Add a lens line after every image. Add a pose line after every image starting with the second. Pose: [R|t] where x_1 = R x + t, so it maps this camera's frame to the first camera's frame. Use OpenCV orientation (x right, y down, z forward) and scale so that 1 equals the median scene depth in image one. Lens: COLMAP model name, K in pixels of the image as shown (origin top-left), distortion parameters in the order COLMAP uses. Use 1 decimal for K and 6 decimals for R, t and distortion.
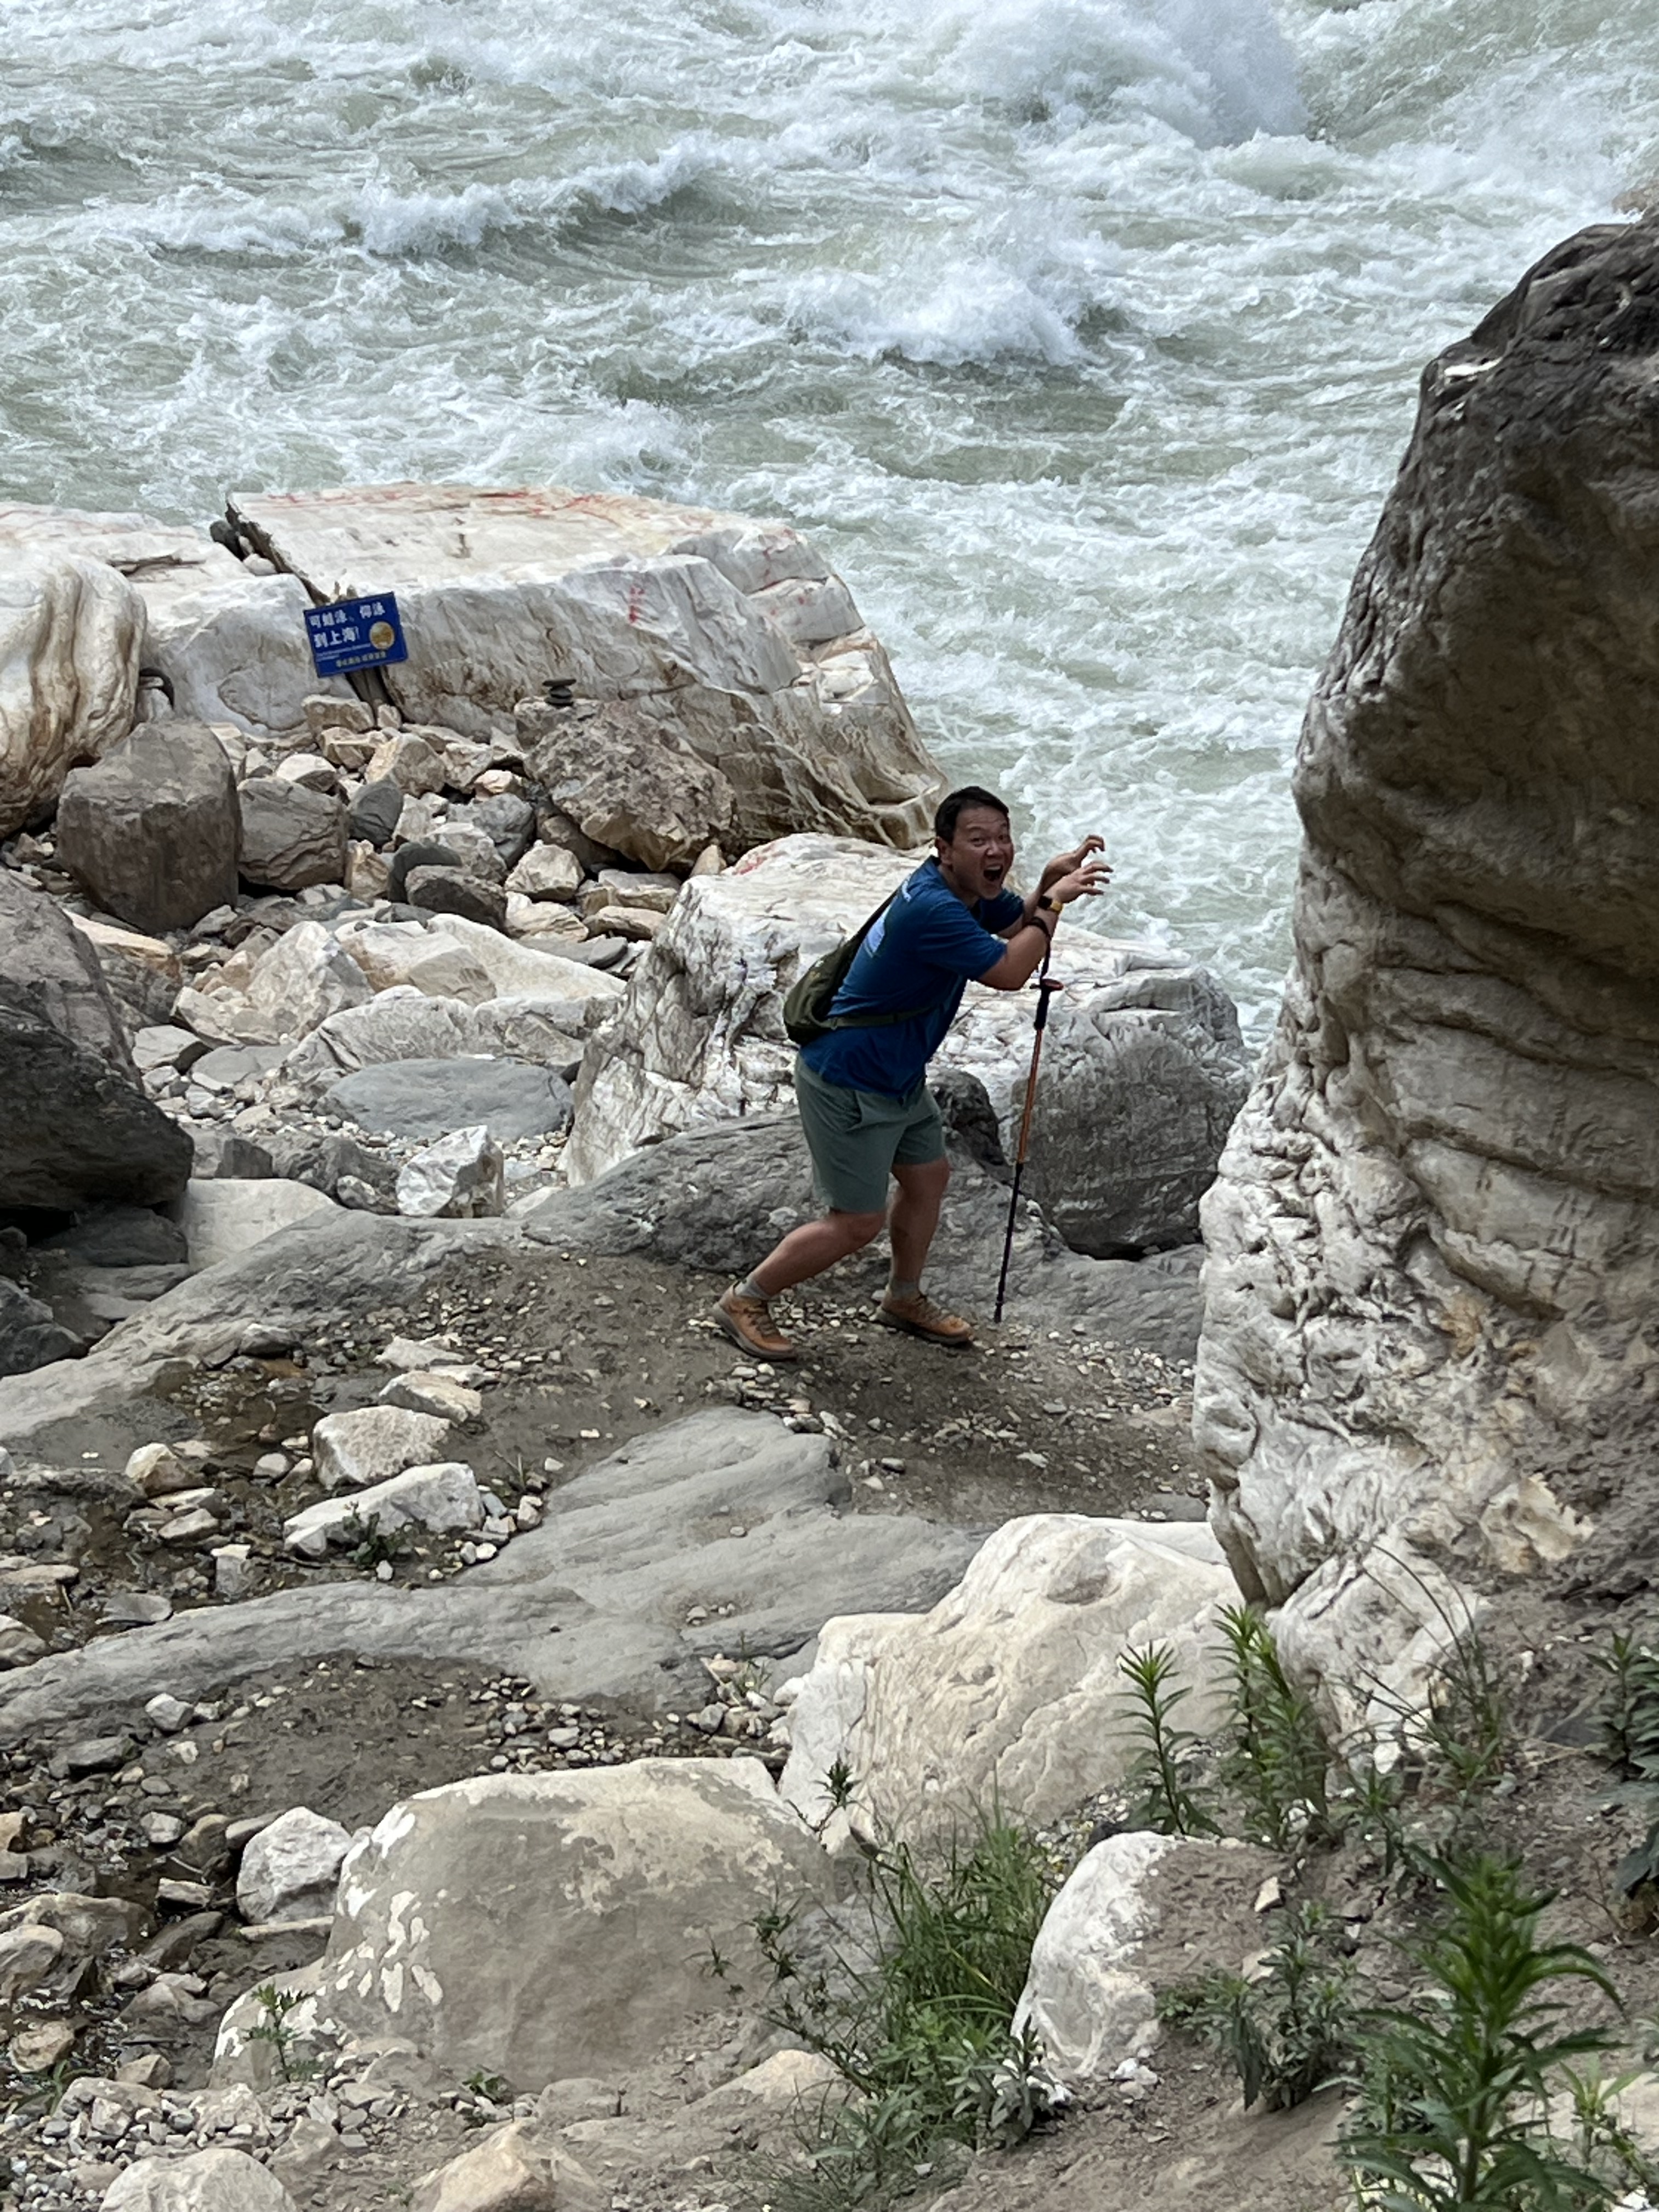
lens RADIAL K [[4526.6, 0, 829.5], [0, 4526.6, 1106.0], [0, 0, 1]] dist [0.249157, -0.360292]
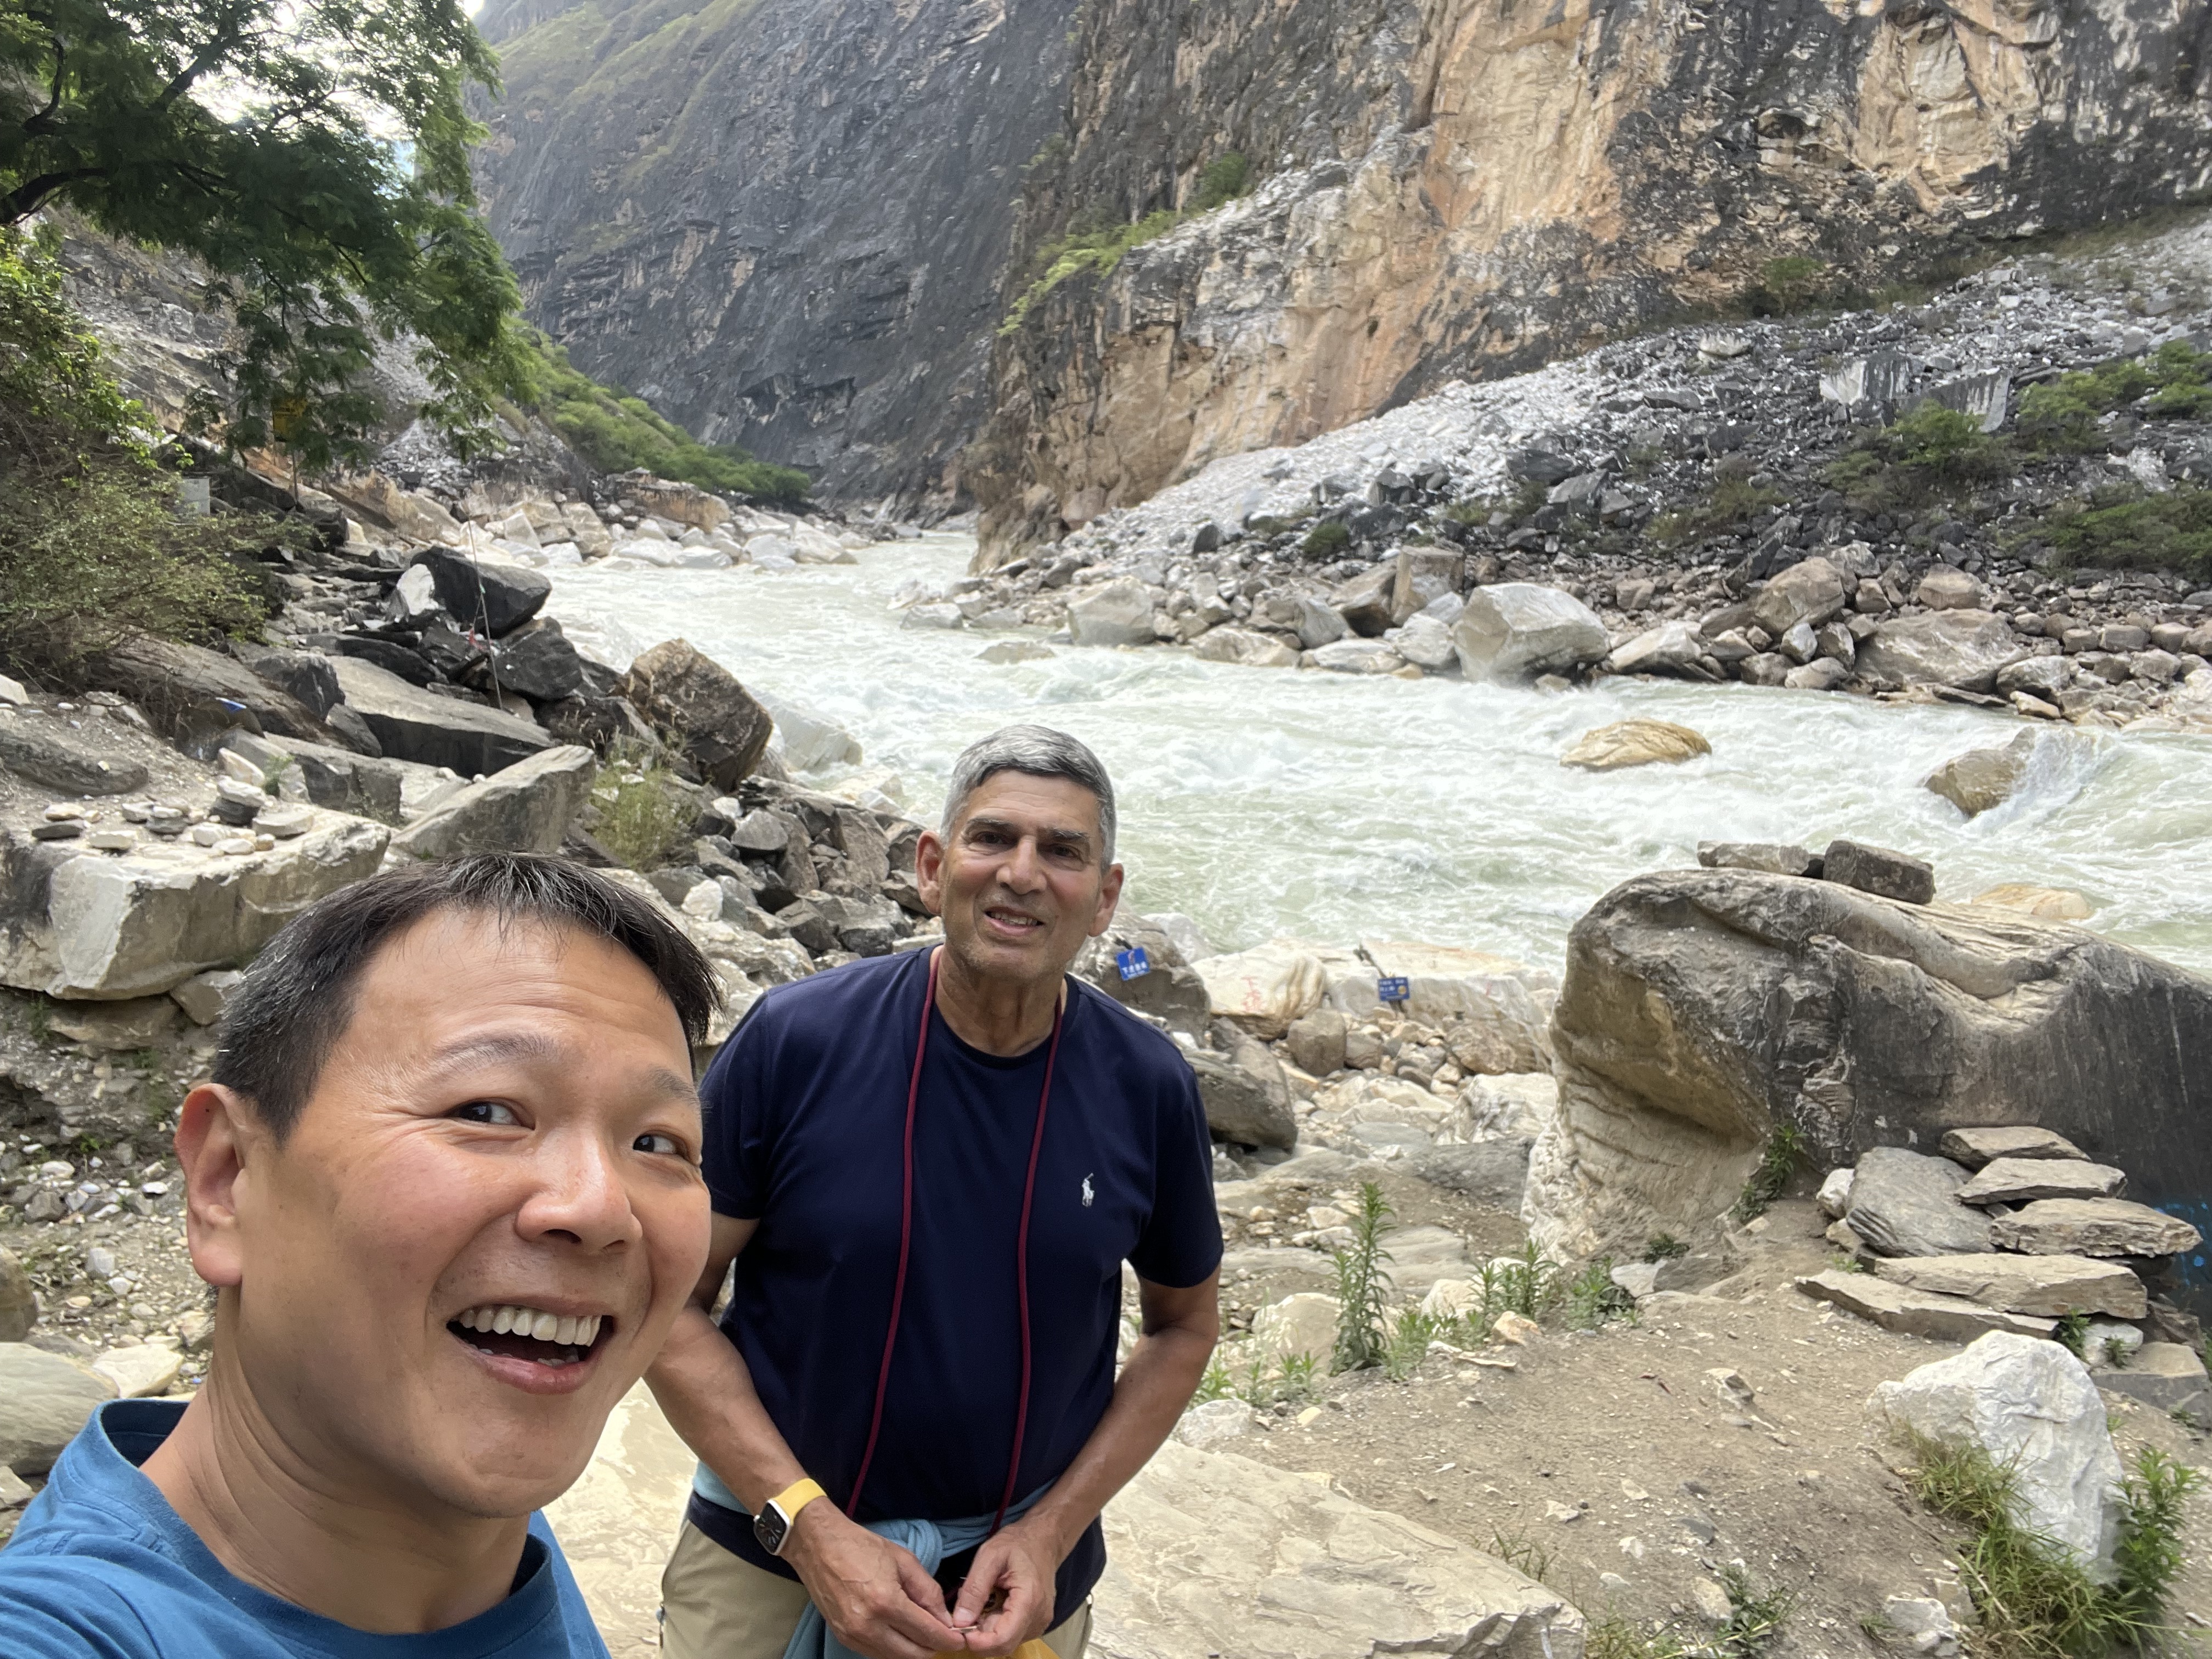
lens RADIAL K [[1550.6, 0, 1106.0], [0, 1550.6, 829.5], [0, 0, 1]] dist [0.070820, -0.062950]
pose [[0.948052, 0.084740, -0.306622, 0.030139], [-0.145302, 0.972798, -0.180417, 0.011274], [0.282993, 0.215598, 0.934576, -0.067866]]
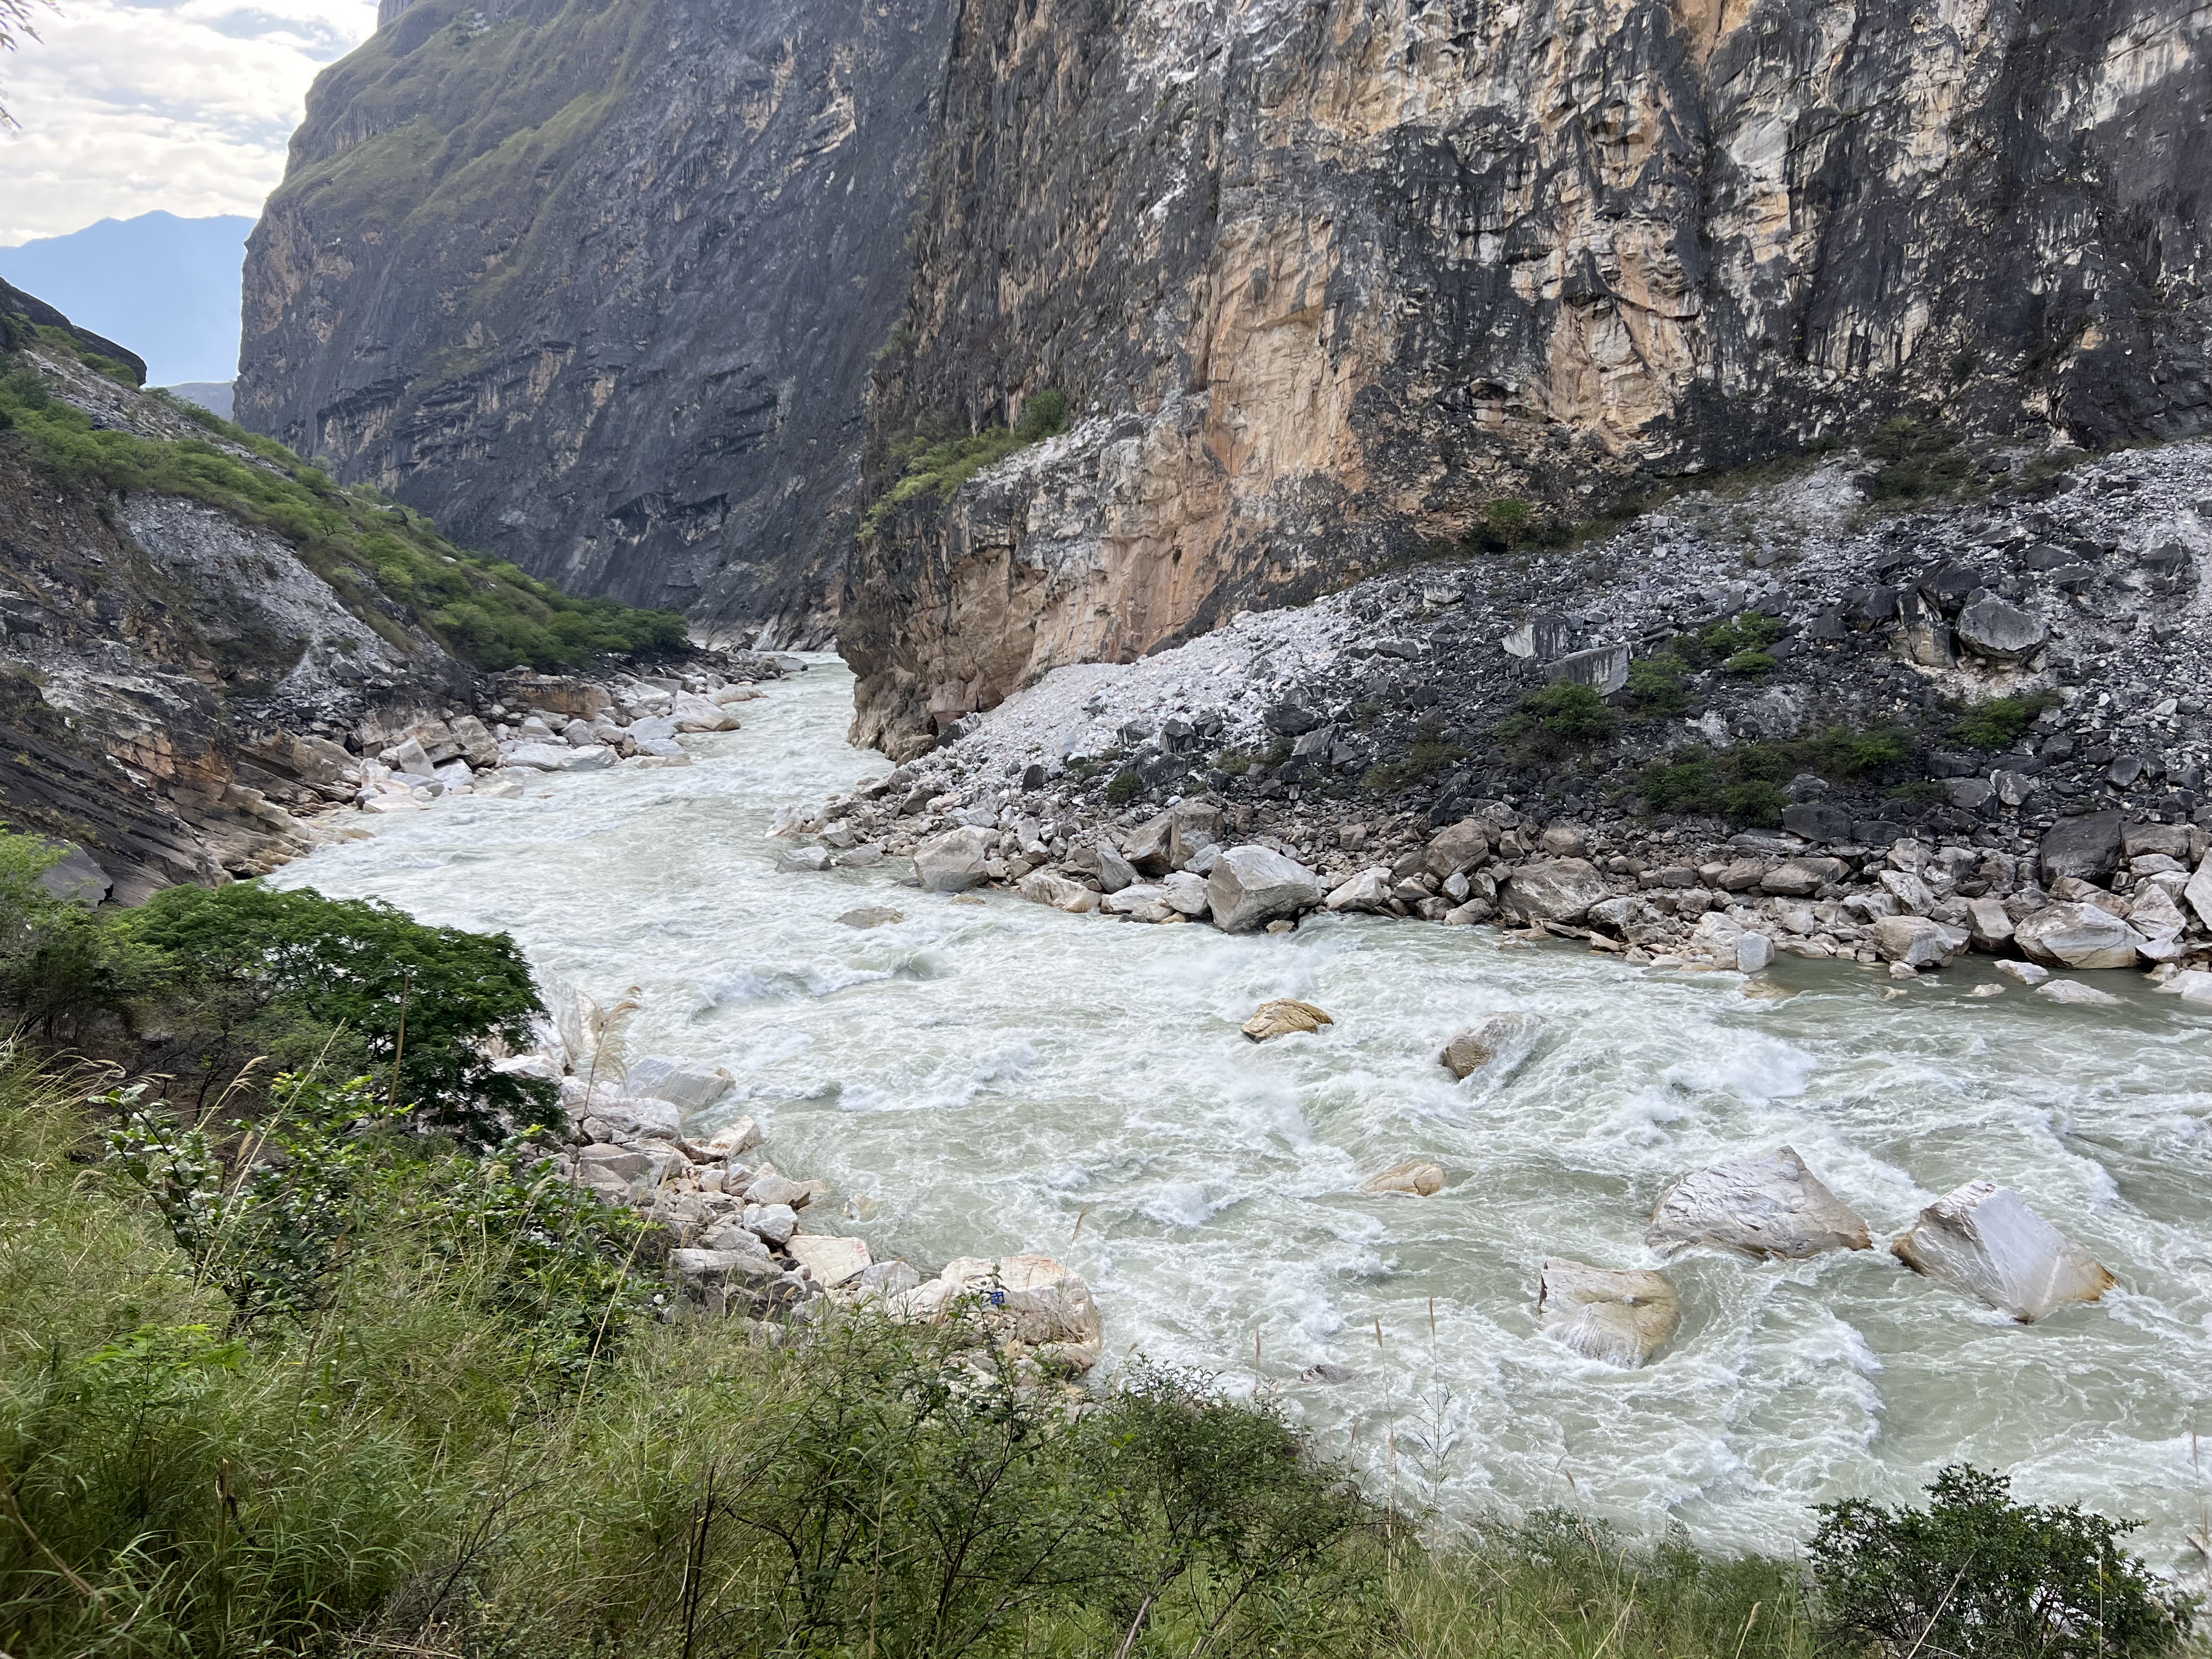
lens RADIAL K [[1636.8, 0, 1106.0], [0, 1636.8, 829.5], [0, 0, 1]] dist [0.129954, -0.249911]
pose [[0.964962, -0.006296, -0.262315, 0.354231], [-0.058976, 0.968928, -0.240208, -0.093163], [0.255676, 0.247262, 0.934607, -0.685426]]
